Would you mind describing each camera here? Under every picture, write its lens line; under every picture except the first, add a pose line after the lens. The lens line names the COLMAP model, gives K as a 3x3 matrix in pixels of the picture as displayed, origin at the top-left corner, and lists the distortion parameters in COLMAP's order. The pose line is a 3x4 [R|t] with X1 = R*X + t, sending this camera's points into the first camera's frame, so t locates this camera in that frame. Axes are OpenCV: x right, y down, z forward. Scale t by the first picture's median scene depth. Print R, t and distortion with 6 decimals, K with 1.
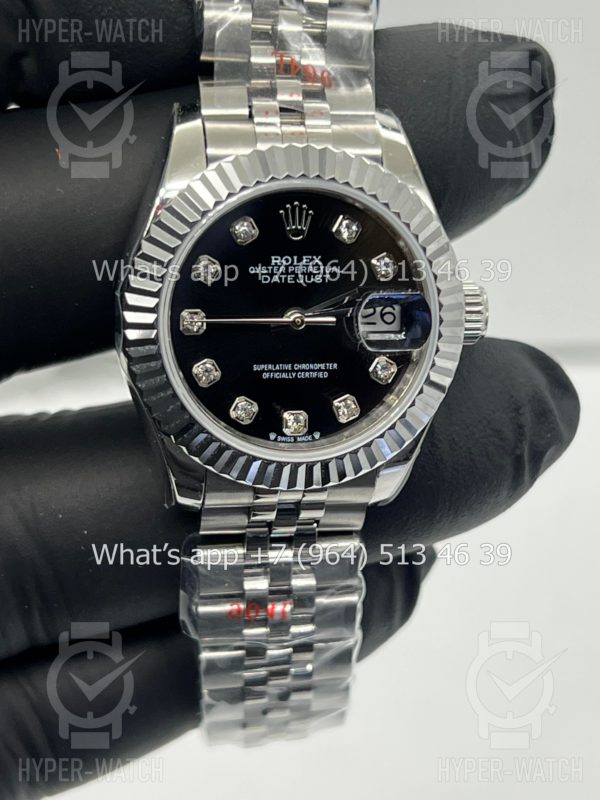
lens RADIAL K [[1812.3, 0, 300.0], [0, 1812.3, 400.0], [0, 0, 1]] dist [0.185174, 0.379518]
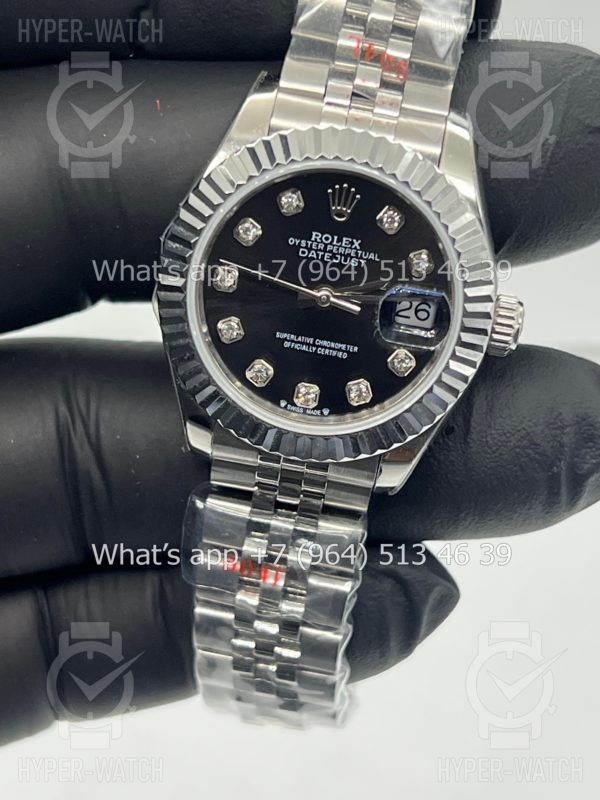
lens RADIAL K [[1812.3, 0, 300.0], [0, 1812.3, 400.0], [0, 0, 1]] dist [0.185174, 0.379518]
pose [[0.958568, 0.205104, -0.197689, 0.199091], [-0.204640, 0.978567, 0.022997, -0.007721], [0.198168, 0.018411, 0.979995, -0.011790]]
